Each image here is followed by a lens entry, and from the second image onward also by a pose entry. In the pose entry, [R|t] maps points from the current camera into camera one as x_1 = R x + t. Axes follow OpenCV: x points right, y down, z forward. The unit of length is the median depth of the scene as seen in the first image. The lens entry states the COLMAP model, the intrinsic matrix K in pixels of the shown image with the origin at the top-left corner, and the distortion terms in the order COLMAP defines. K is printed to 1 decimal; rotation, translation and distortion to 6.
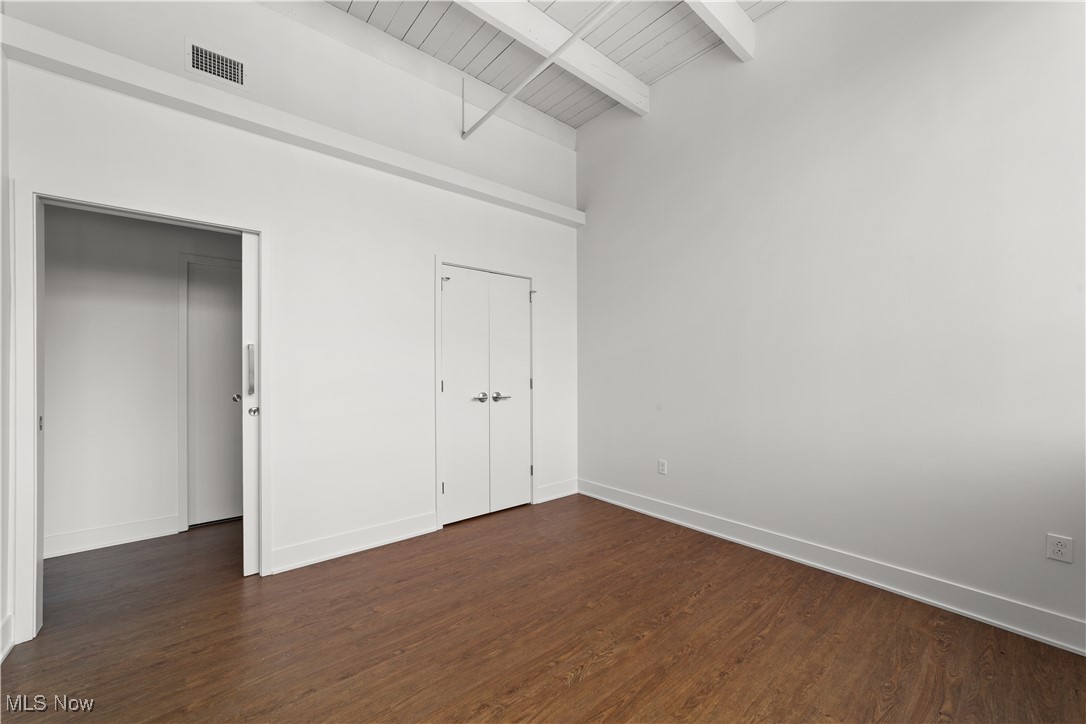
lens RADIAL K [[416.2, 0, 541.7], [0, 416.2, 366.6], [0, 0, 1]] dist [-0.006029, 0.001865]
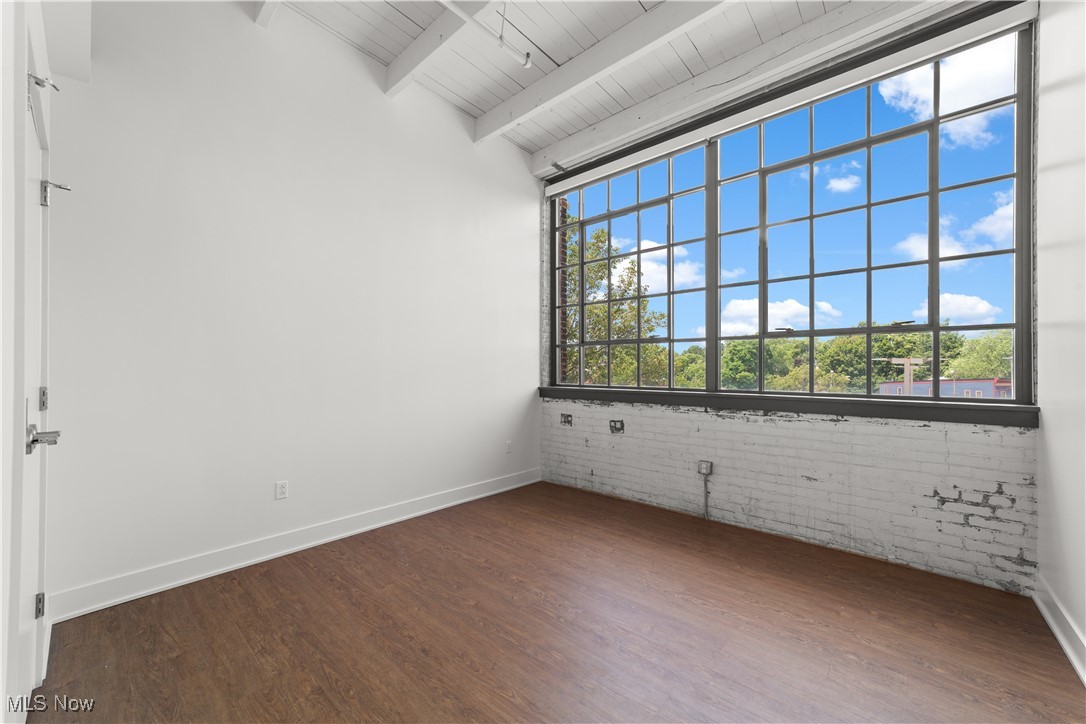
lens RADIAL K [[416.2, 0, 543.0], [0, 416.2, 367.7], [0, 0, 1]] dist [-0.006029, 0.001865]
pose [[-0.136073, 0.006422, 0.990678, -0.767203], [-0.003796, 0.999968, -0.007004, 0.013972], [-0.990692, -0.004714, -0.136044, 0.830309]]
